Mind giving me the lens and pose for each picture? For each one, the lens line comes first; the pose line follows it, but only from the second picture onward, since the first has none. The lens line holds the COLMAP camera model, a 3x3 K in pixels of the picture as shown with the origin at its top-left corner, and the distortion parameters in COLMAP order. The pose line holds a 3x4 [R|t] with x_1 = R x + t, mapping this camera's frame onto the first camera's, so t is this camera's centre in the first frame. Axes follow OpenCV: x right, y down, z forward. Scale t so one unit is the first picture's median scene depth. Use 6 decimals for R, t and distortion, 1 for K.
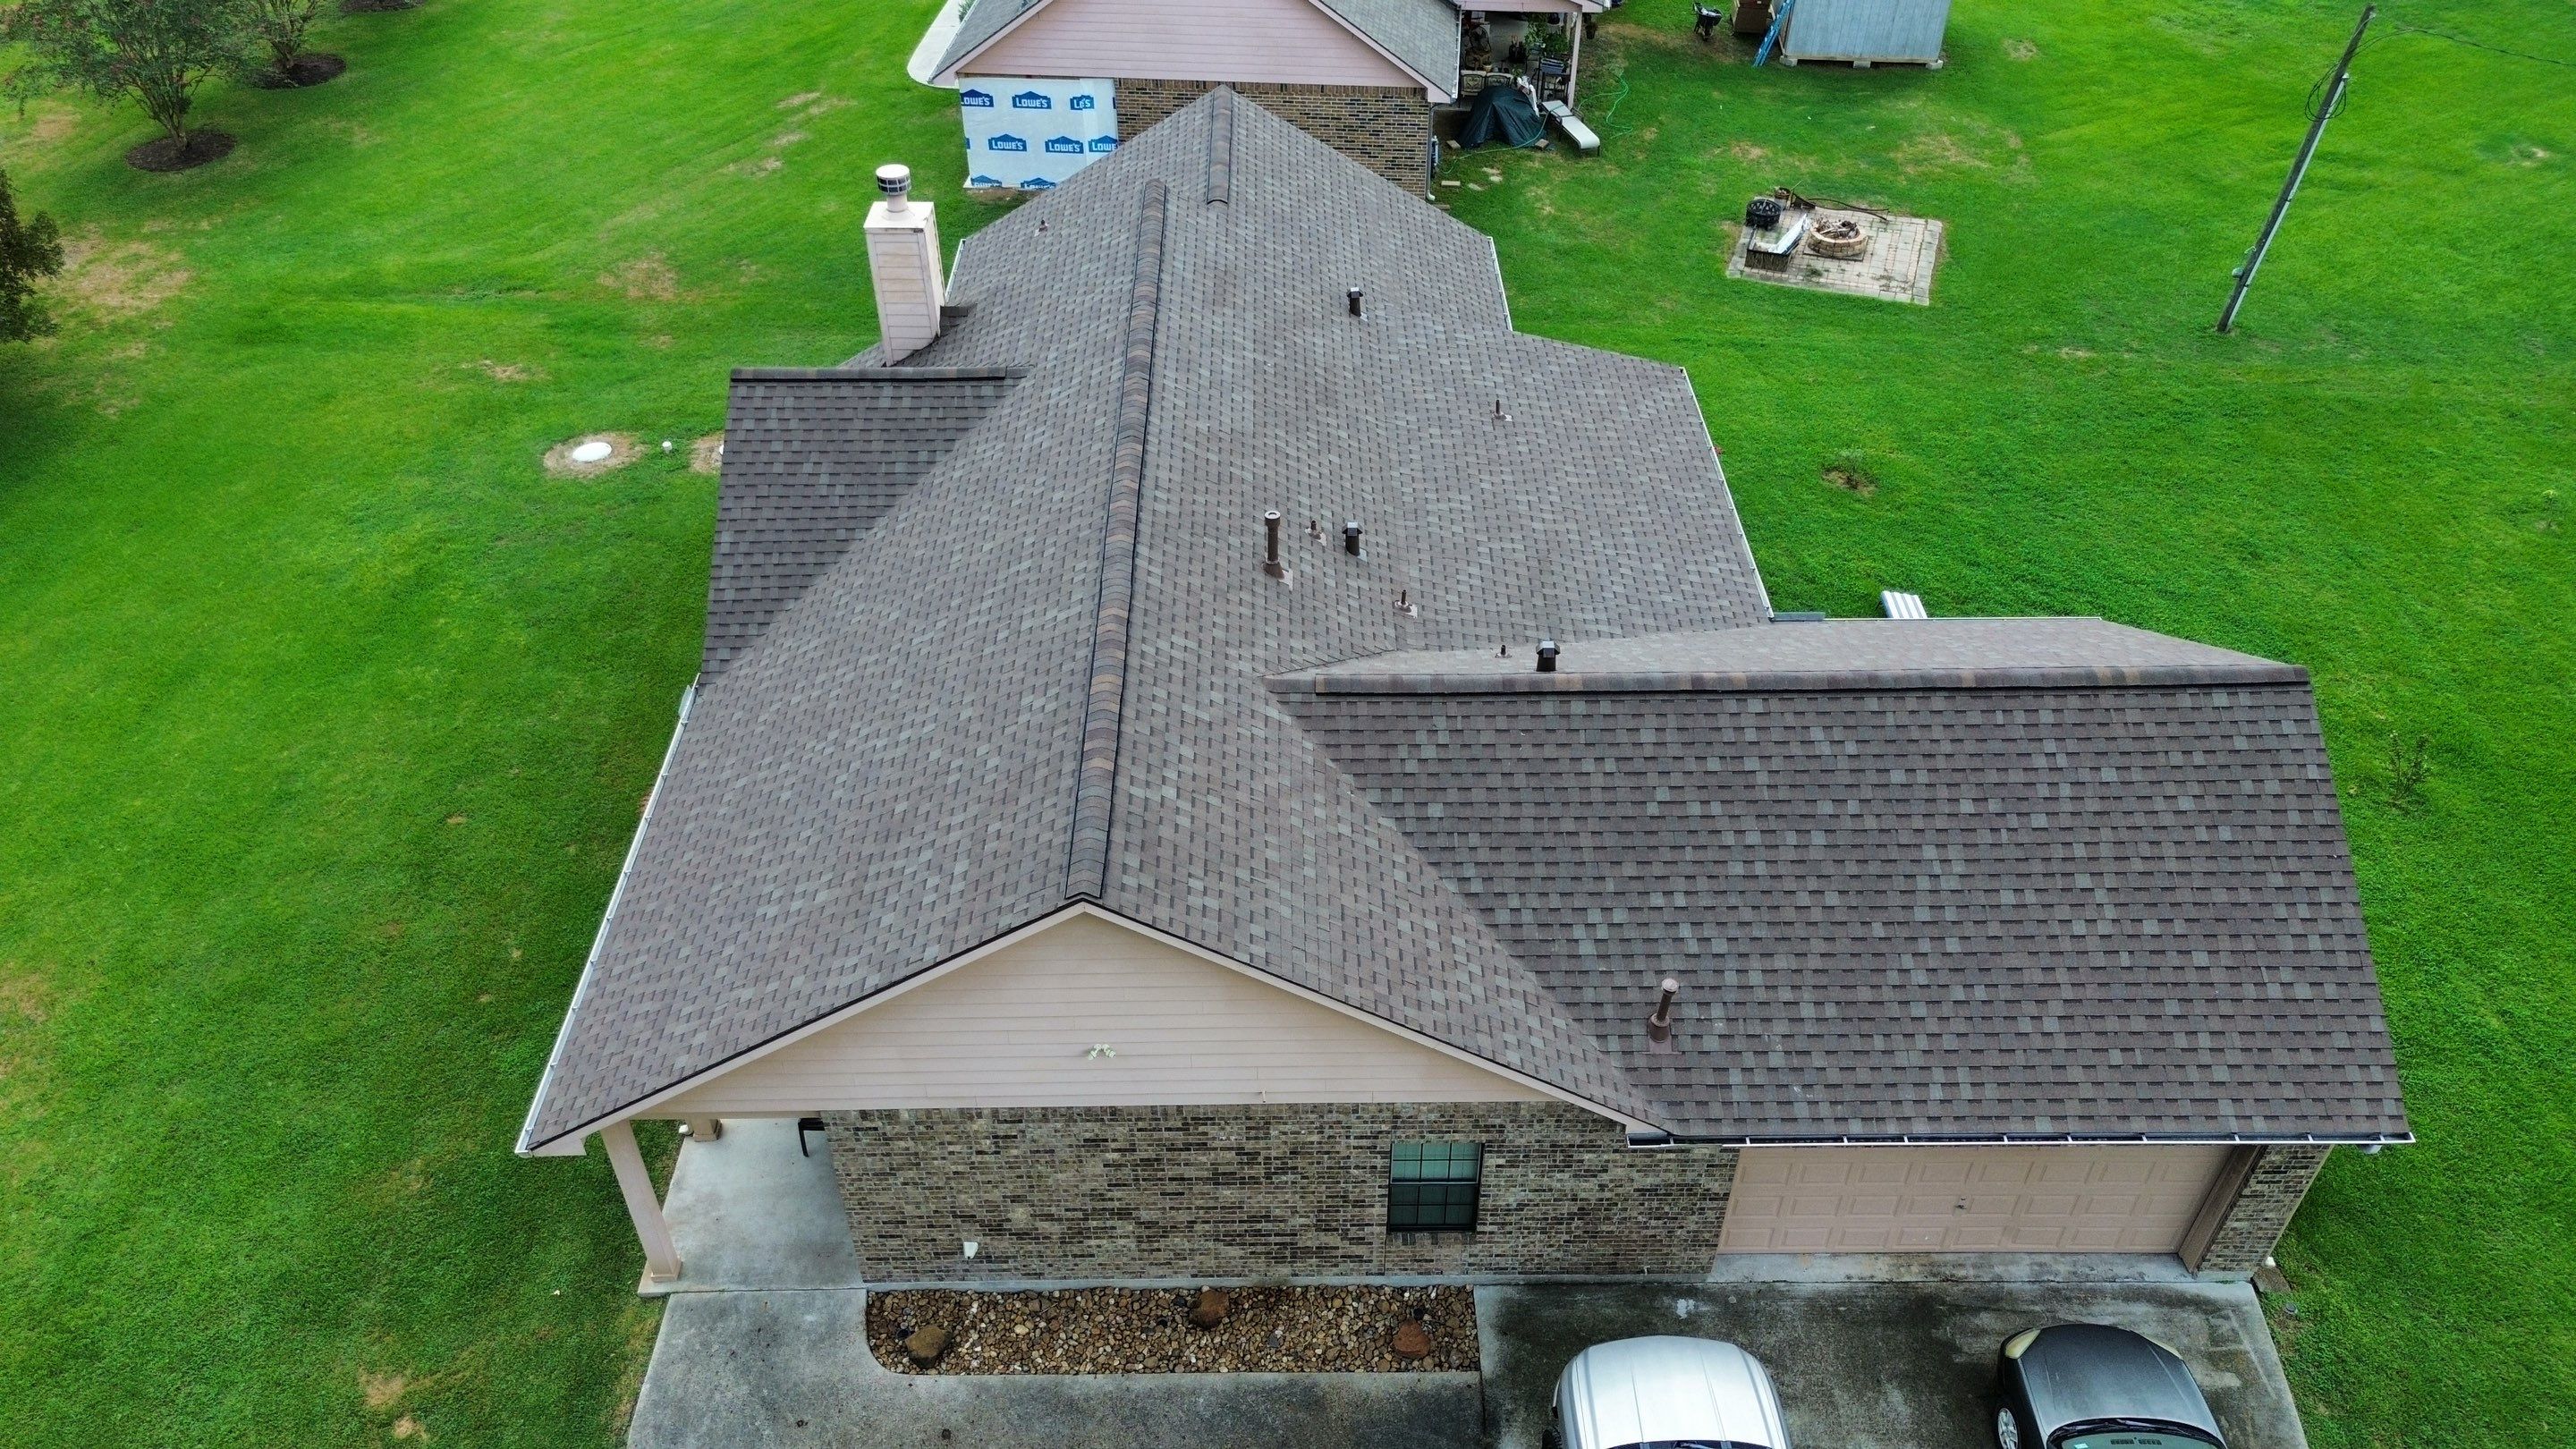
lens RADIAL K [[1828.4, 0, 1291.5], [0, 1828.4, 727.7], [0, 0, 1]] dist [0.080573, -0.085382]
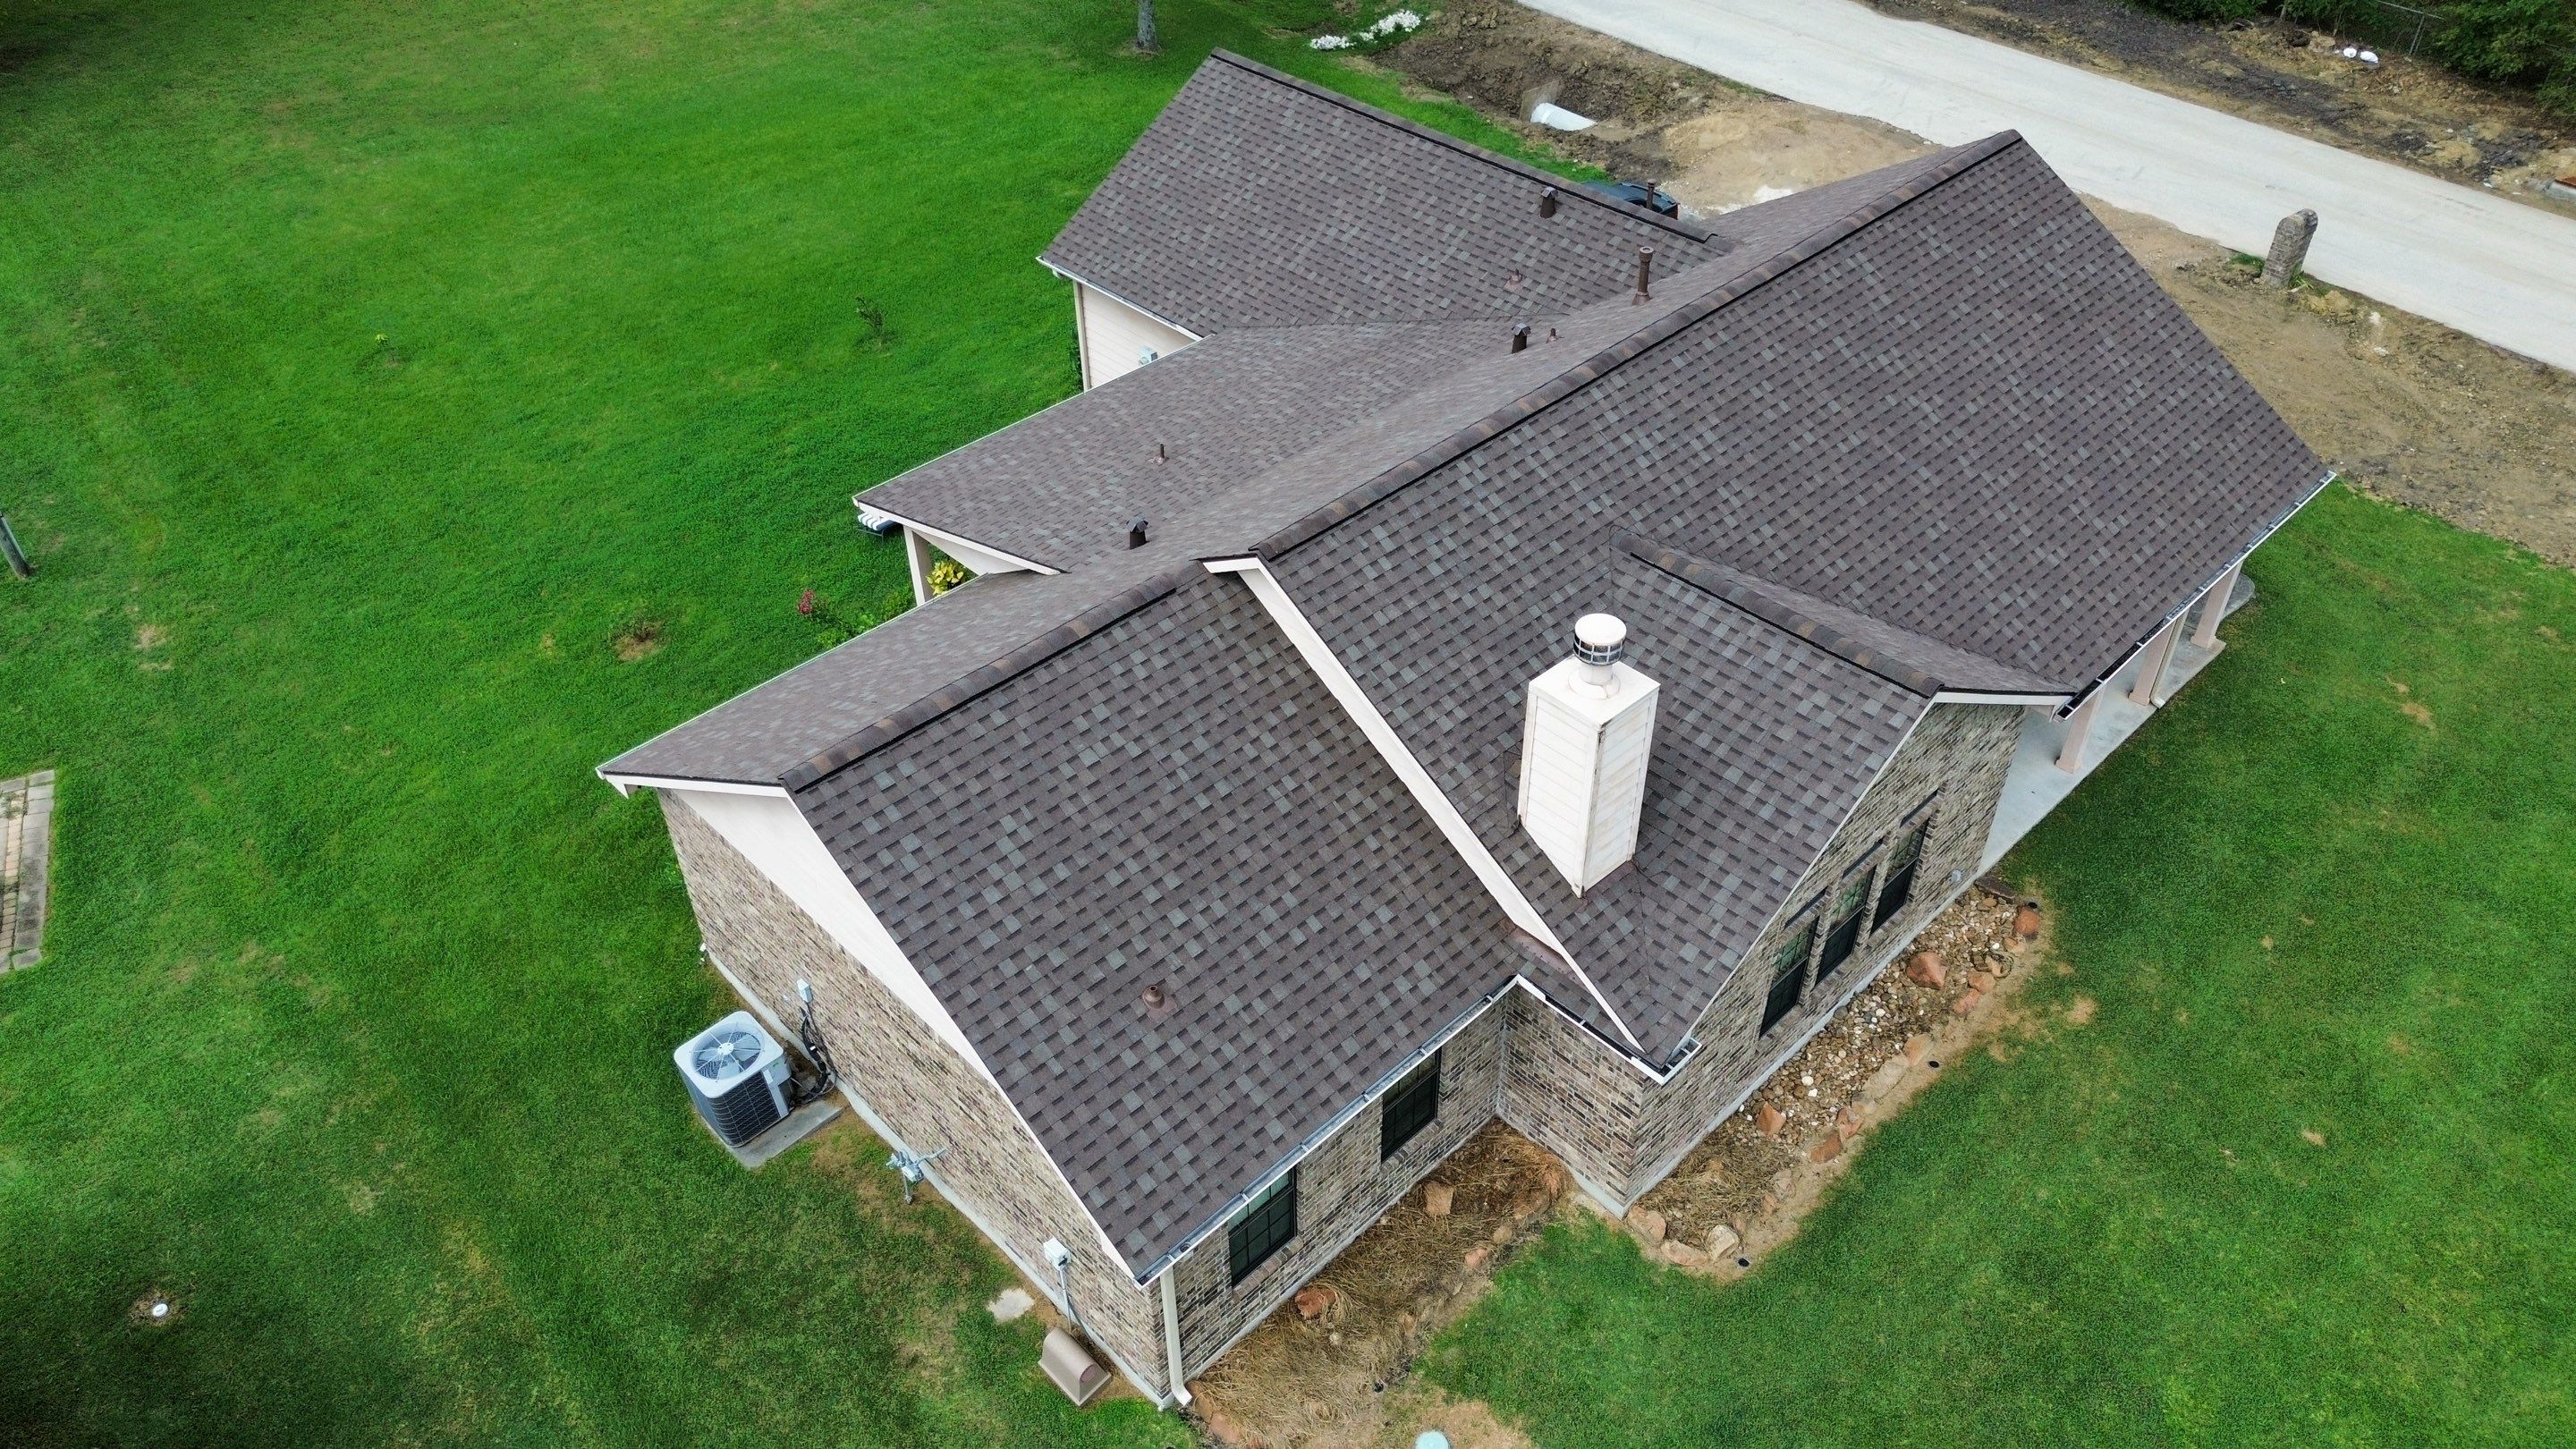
lens RADIAL K [[1828.4, 0, 1291.9], [0, 1828.4, 728.1], [0, 0, 1]] dist [0.080573, -0.085382]
pose [[-0.688769, -0.456967, 0.562830, -0.683294], [0.470573, 0.308779, 0.826569, -1.147759], [-0.551505, 0.834168, 0.002359, 1.440662]]
